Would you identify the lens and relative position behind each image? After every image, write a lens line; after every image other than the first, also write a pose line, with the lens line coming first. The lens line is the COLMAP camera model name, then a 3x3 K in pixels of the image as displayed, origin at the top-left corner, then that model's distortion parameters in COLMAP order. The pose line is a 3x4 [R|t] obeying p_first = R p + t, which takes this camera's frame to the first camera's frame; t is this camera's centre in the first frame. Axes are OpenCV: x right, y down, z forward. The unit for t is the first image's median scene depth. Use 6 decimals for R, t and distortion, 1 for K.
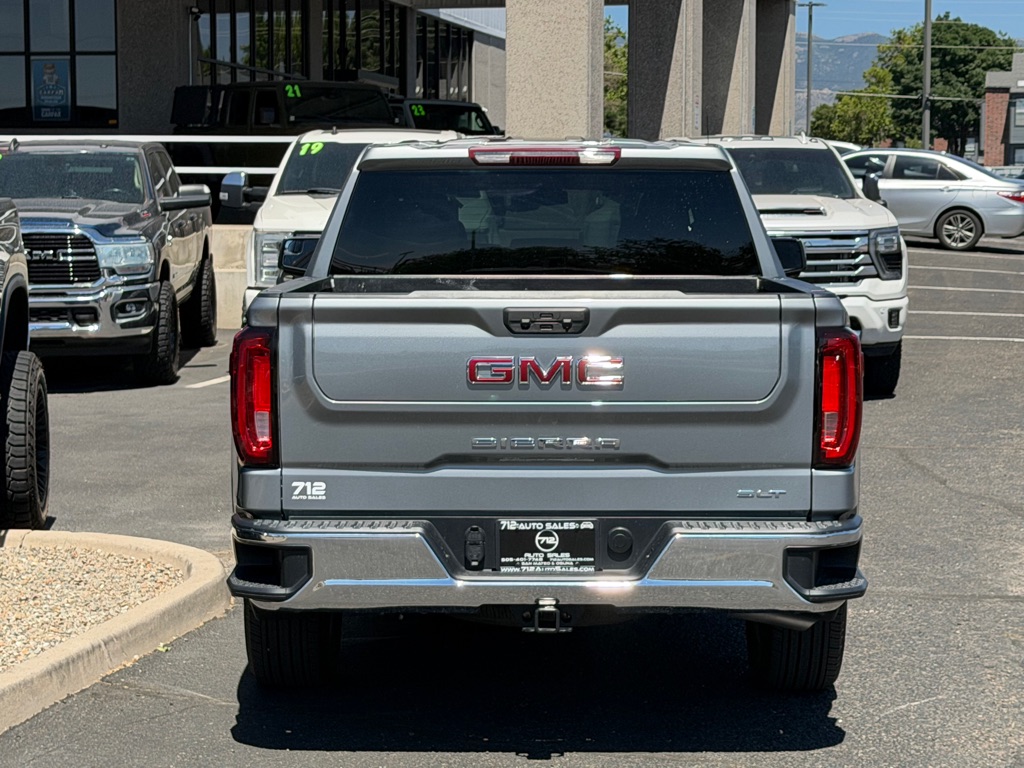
lens RADIAL K [[2322.5, 0, 506.4], [0, 2322.5, 380.4], [0, 0, 1]] dist [0.100840, 0.636147]
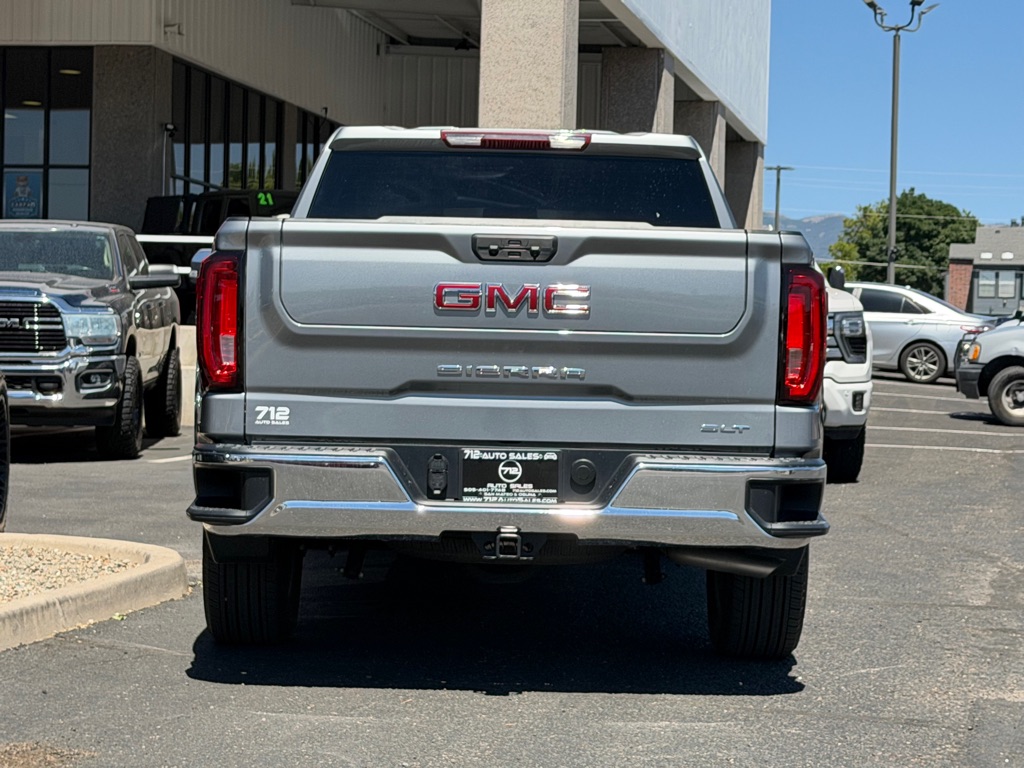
lens RADIAL K [[2322.8, 0, 523.3], [0, 2322.8, 383.7], [0, 0, 1]] dist [0.131413, 0.337838]
pose [[0.999495, 0.023645, 0.021248, 0.000900], [-0.022017, 0.997028, -0.073823, 0.092201], [-0.022931, 0.073318, 0.997045, 0.001724]]
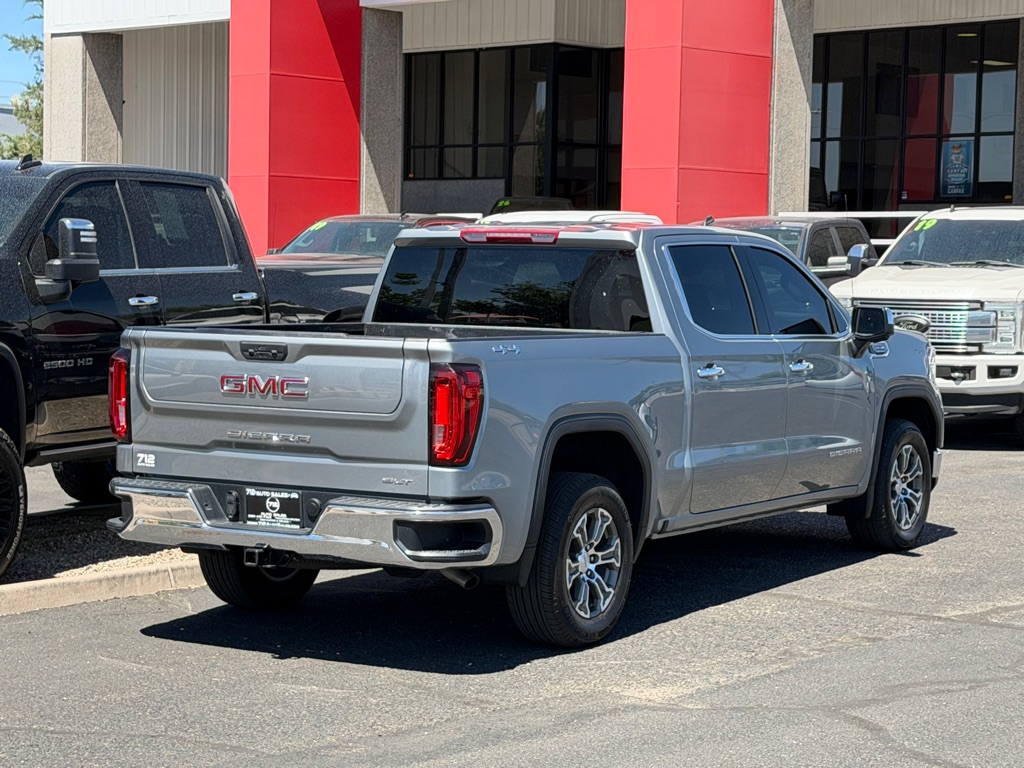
lens RADIAL K [[2322.5, 0, 506.4], [0, 2322.5, 380.4], [0, 0, 1]] dist [0.100840, 0.636147]
pose [[0.855935, 0.041283, -0.515432, 0.770981], [-0.056316, 0.998321, -0.013559, 0.003242], [0.514007, 0.040633, 0.856823, -0.140920]]
